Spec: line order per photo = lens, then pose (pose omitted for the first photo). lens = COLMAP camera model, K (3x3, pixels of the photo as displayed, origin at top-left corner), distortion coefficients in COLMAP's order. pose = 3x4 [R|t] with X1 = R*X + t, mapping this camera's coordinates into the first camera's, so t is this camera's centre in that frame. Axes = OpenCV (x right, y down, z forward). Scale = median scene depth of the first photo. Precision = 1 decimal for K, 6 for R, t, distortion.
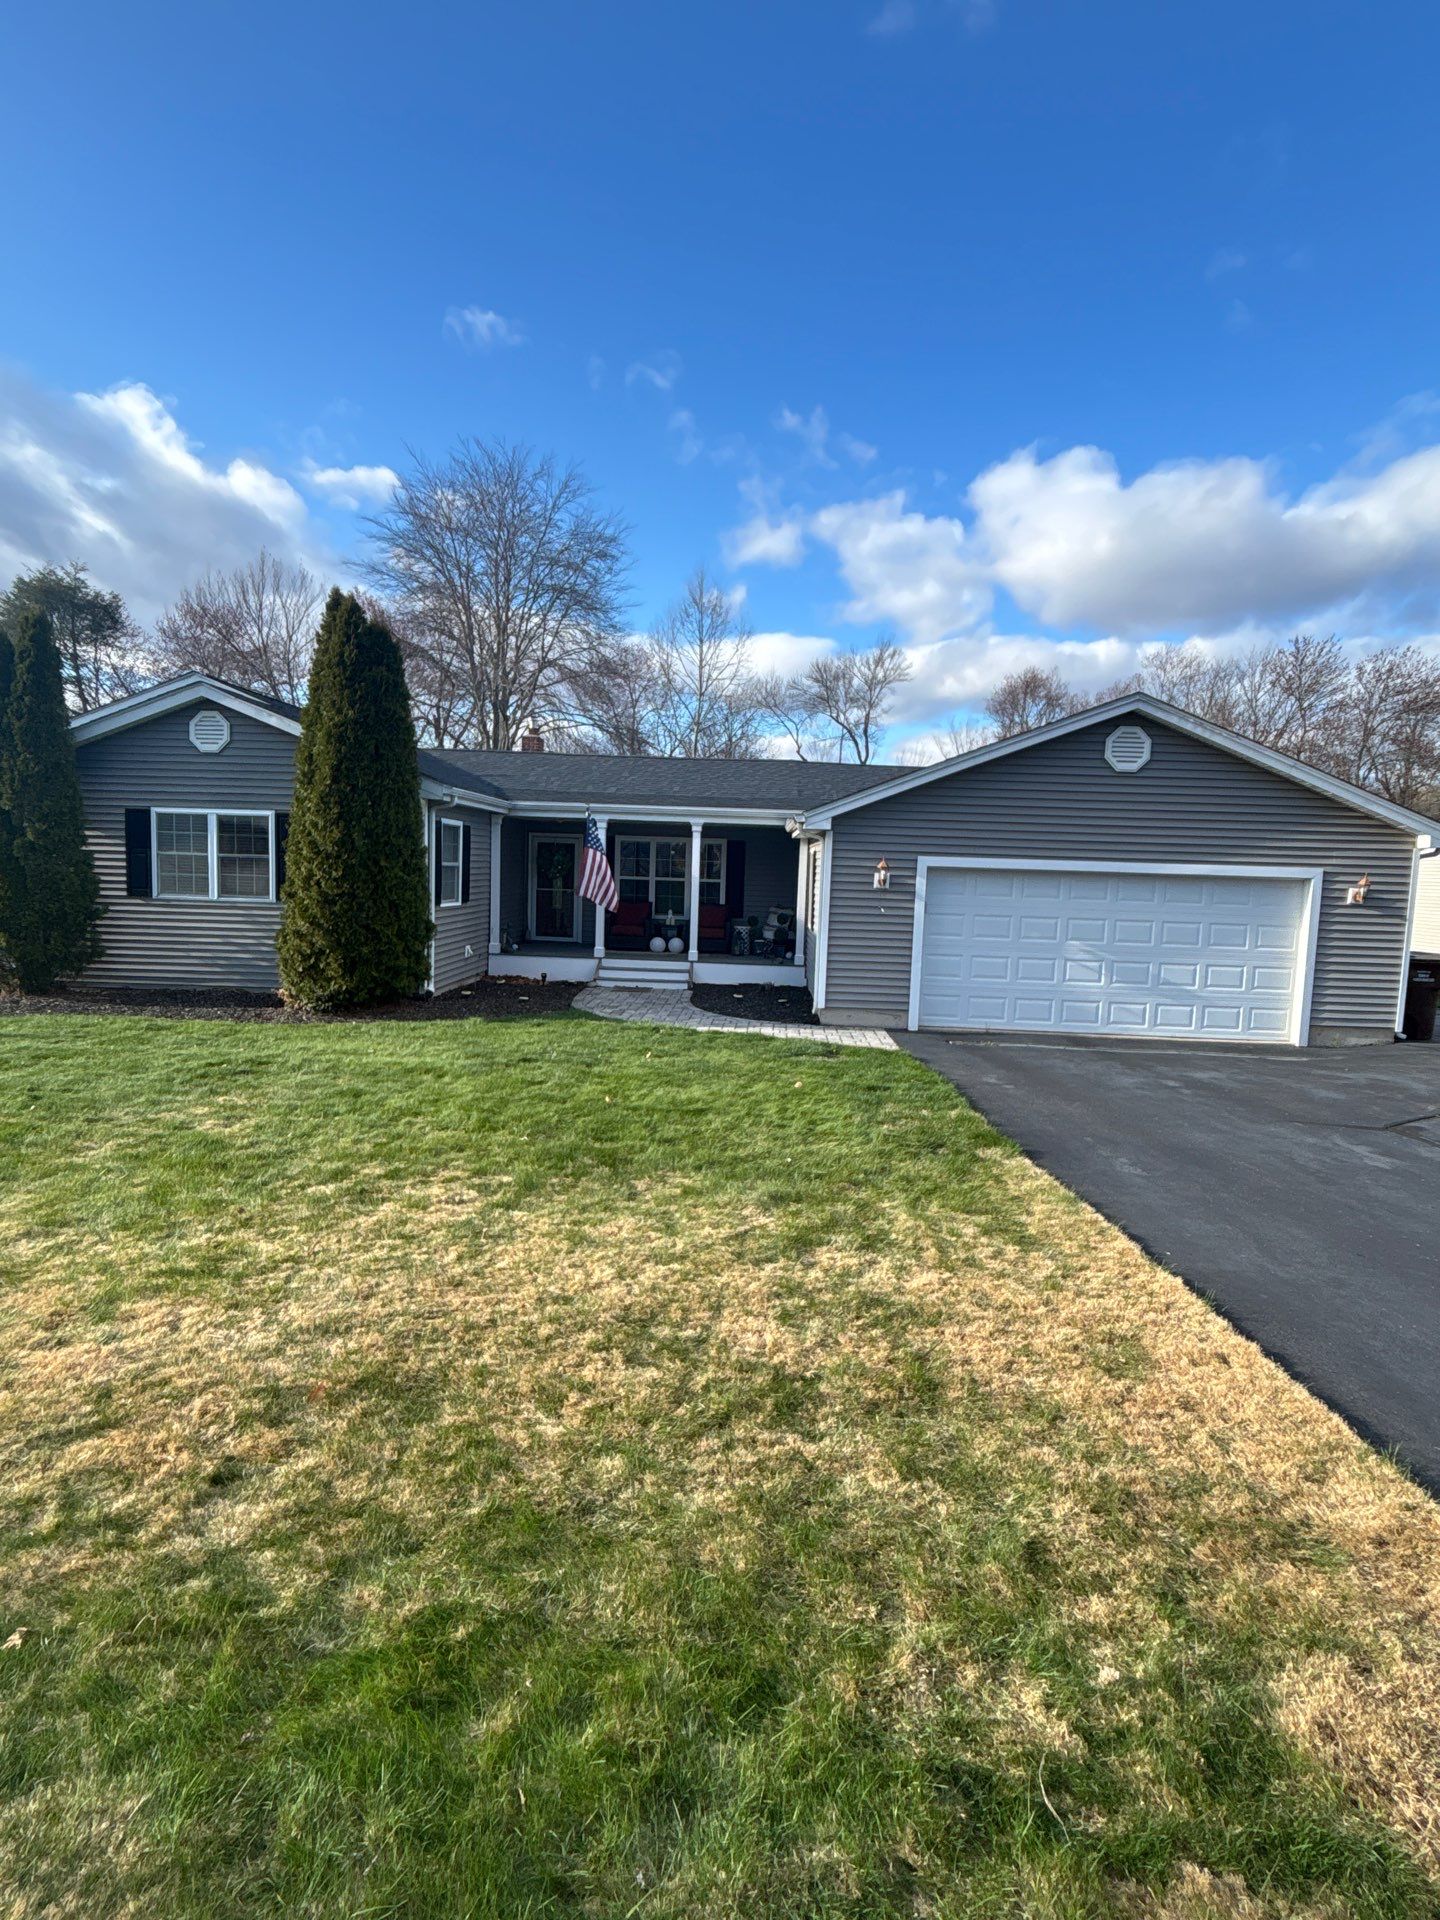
lens RADIAL K [[912.3, 0, 720.0], [0, 912.3, 960.0], [0, 0, 1]] dist [0.027407, -0.043772]
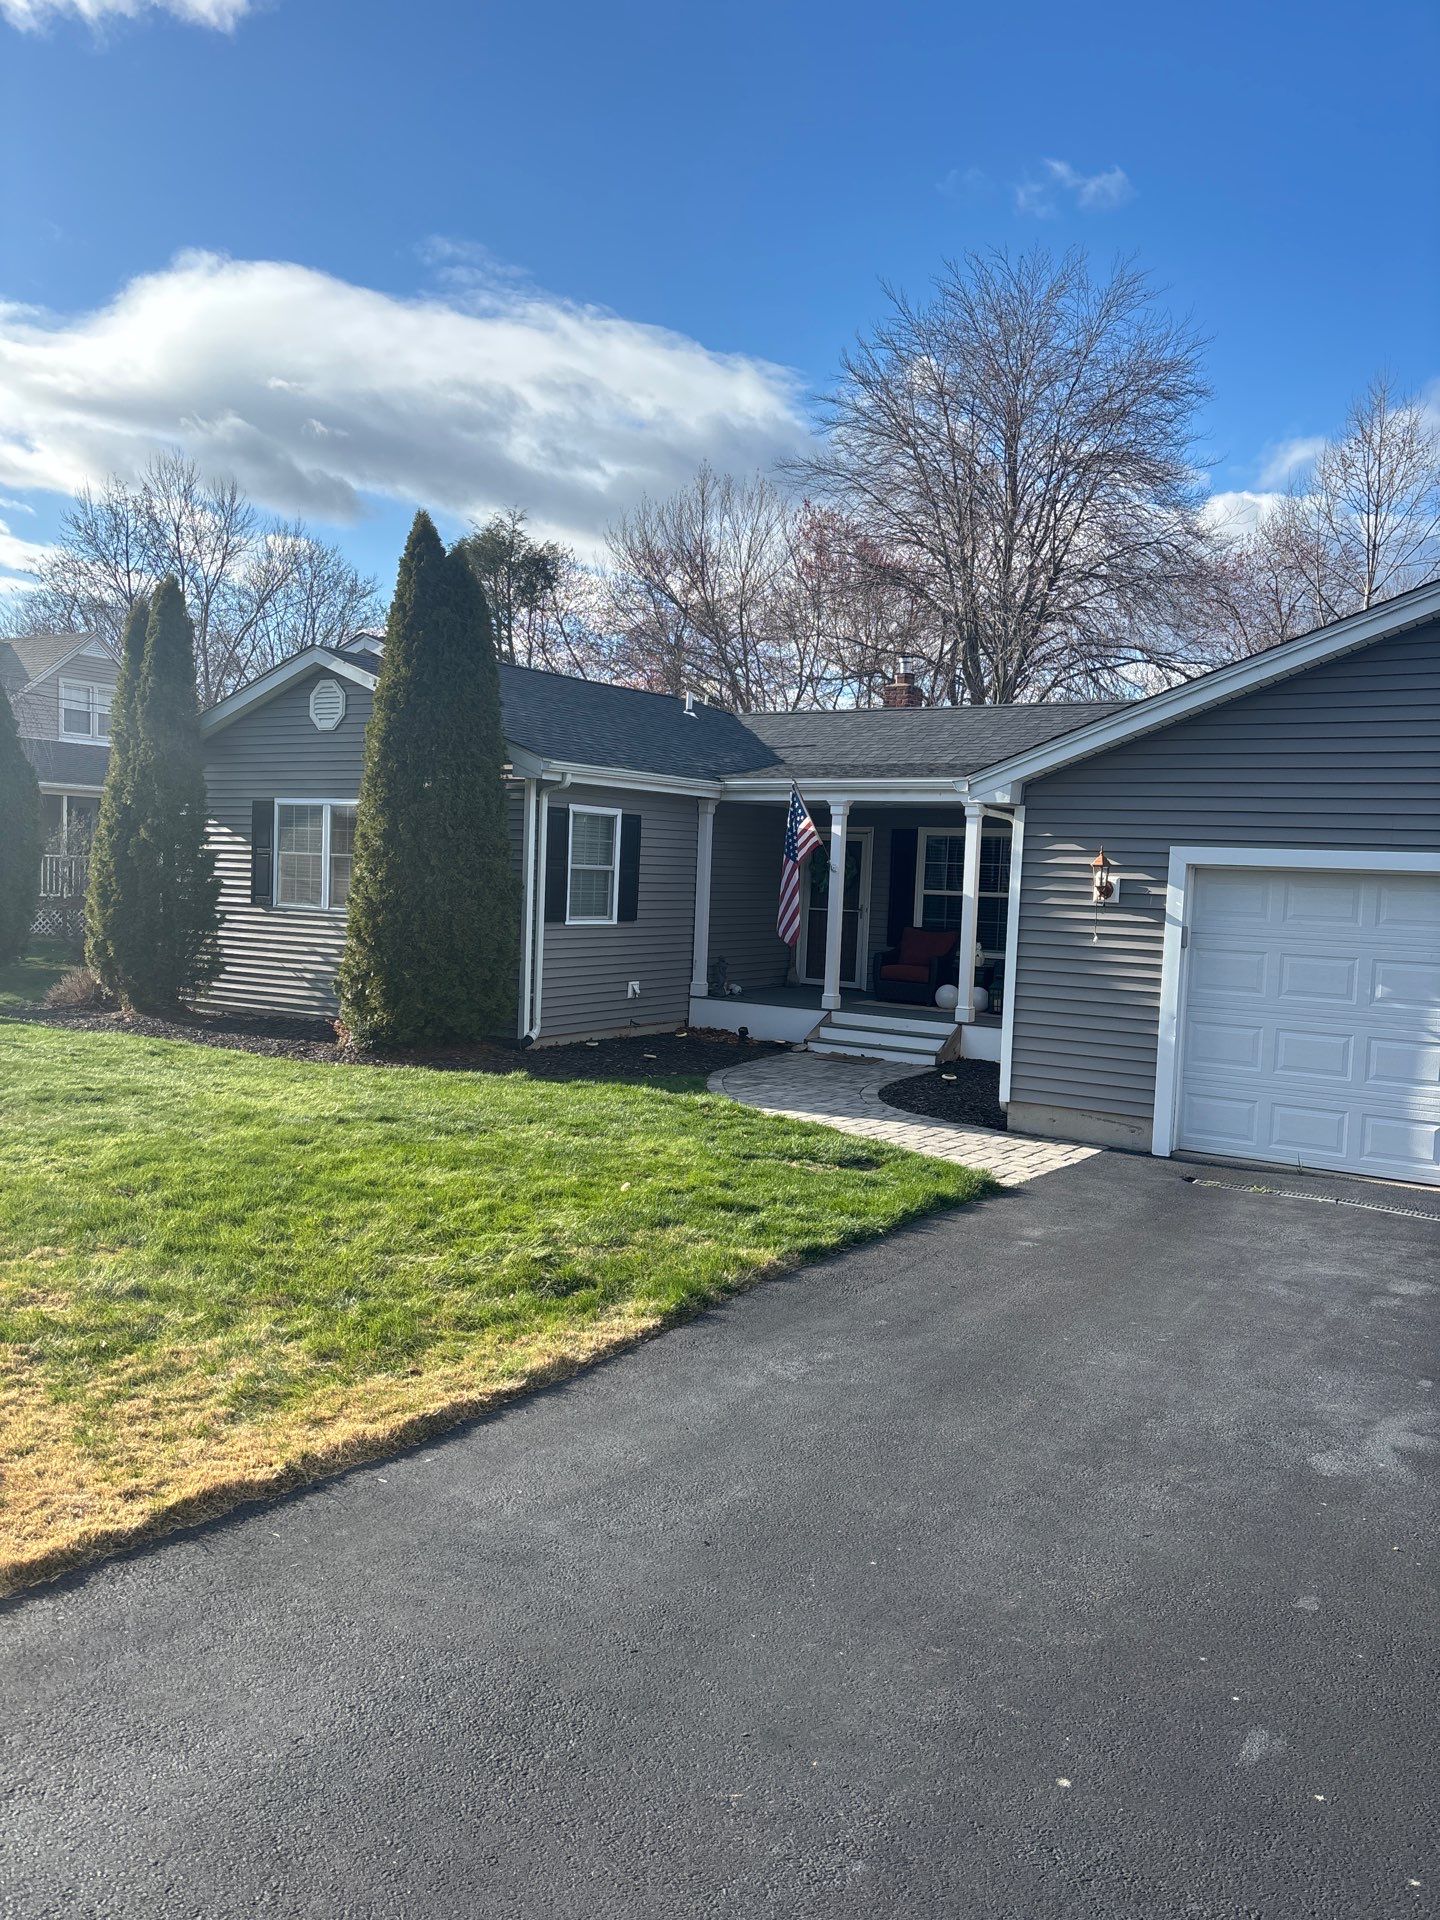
lens RADIAL K [[1399.9, 0, 727.1], [0, 1399.9, 977.7], [0, 0, 1]] dist [0.046096, -0.054947]
pose [[0.862552, 0.037795, -0.504555, 0.322459], [-0.058439, 0.997974, -0.025148, 0.004539], [0.502582, 0.051177, 0.863013, 0.083415]]
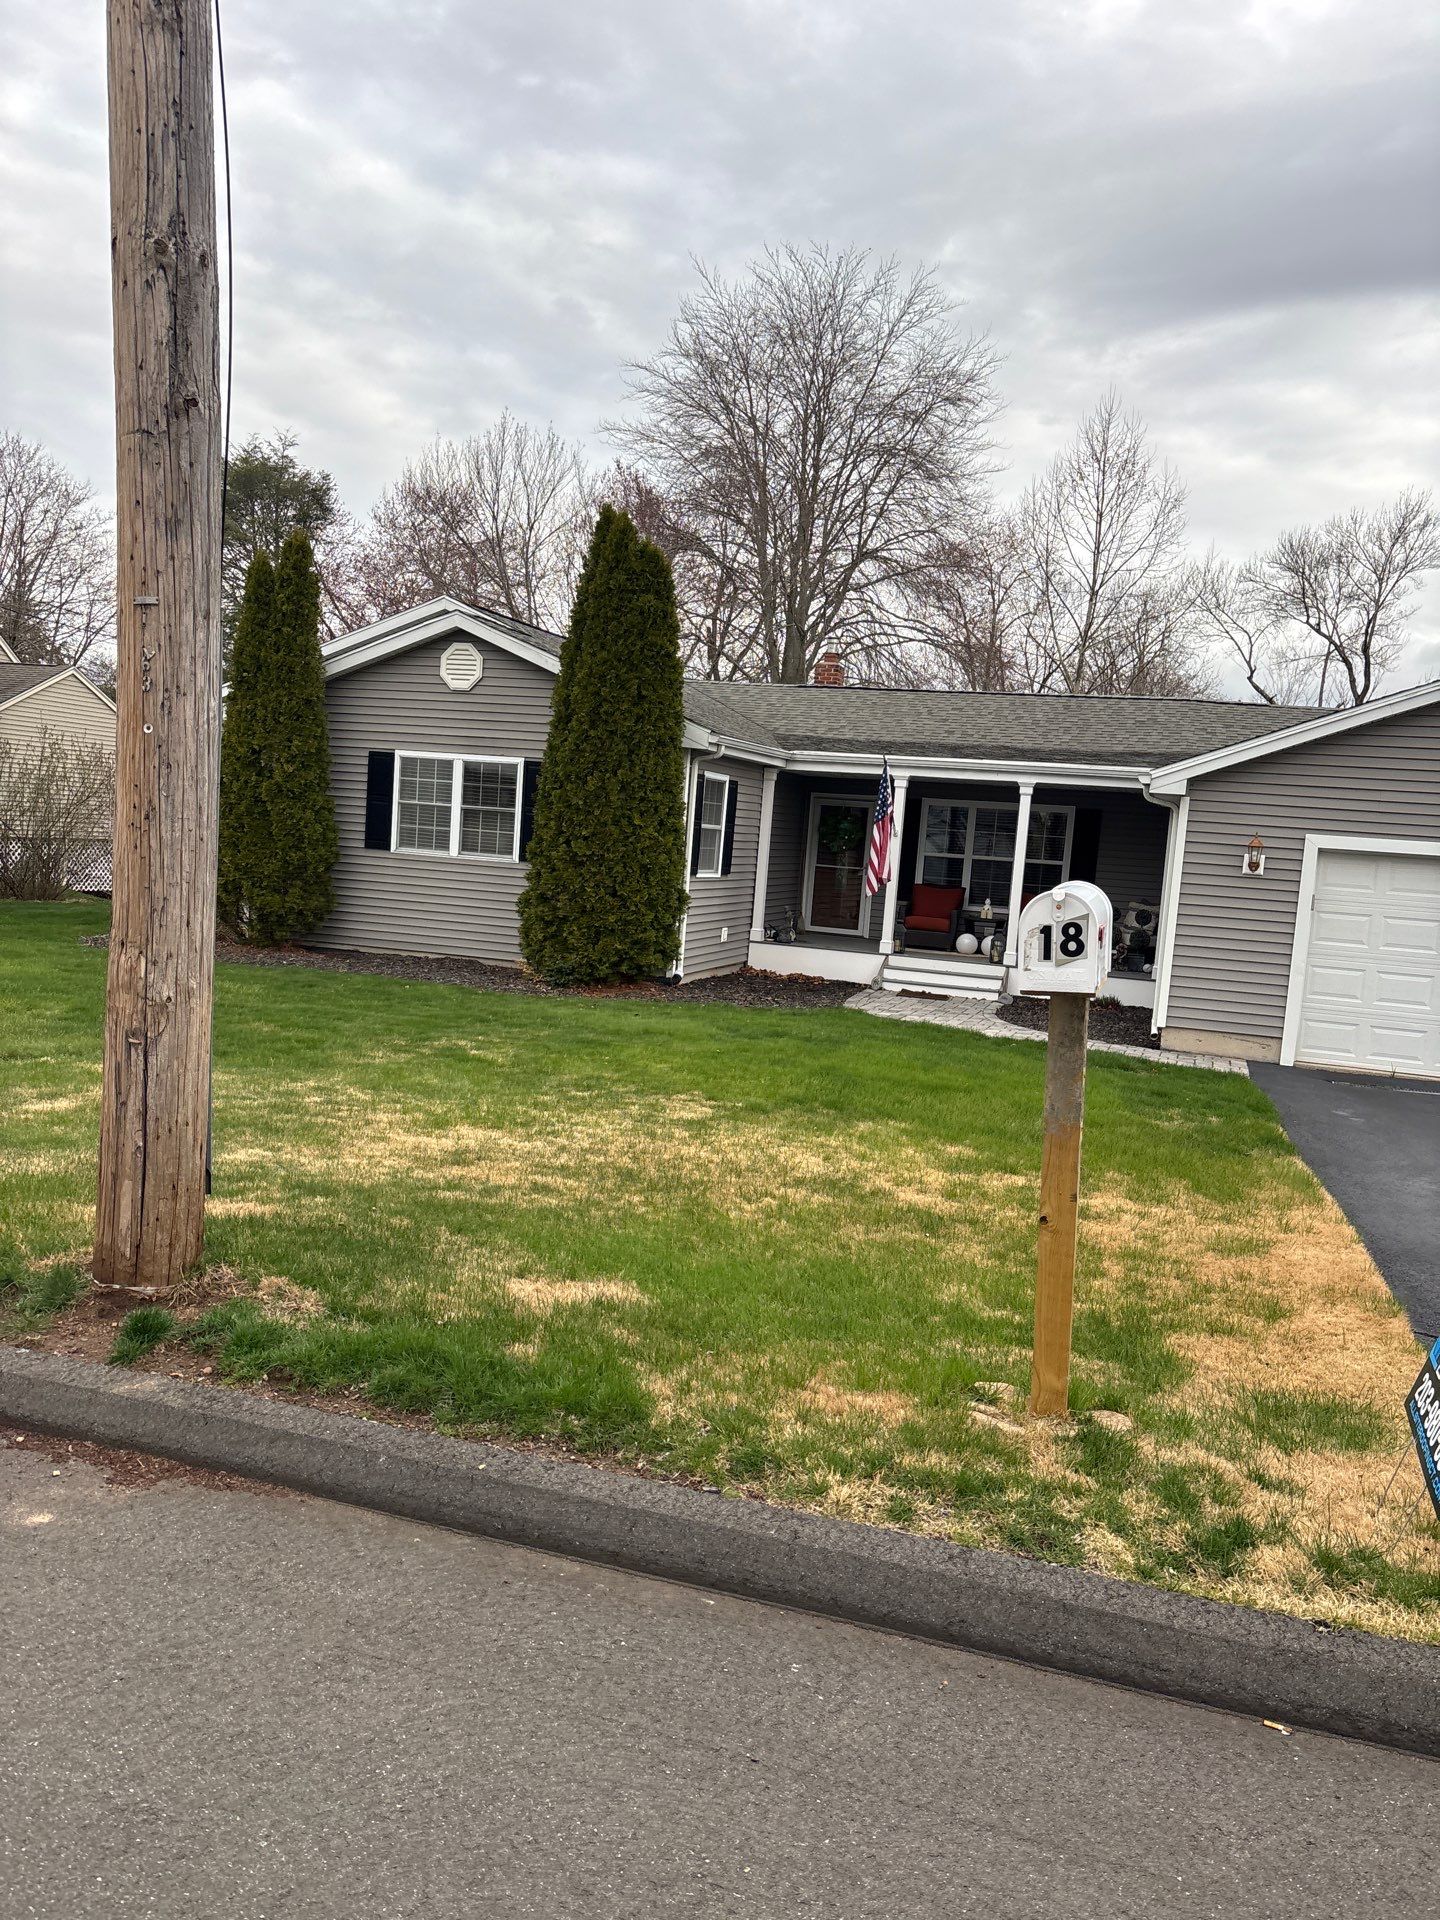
lens RADIAL K [[1399.9, 0, 727.1], [0, 1399.9, 977.7], [0, 0, 1]] dist [0.046096, -0.054947]
pose [[0.960813, 0.063010, -0.269940, 0.061472], [-0.066182, 0.997804, -0.002654, 0.030360], [0.269180, 0.020415, 0.962873, -0.189069]]
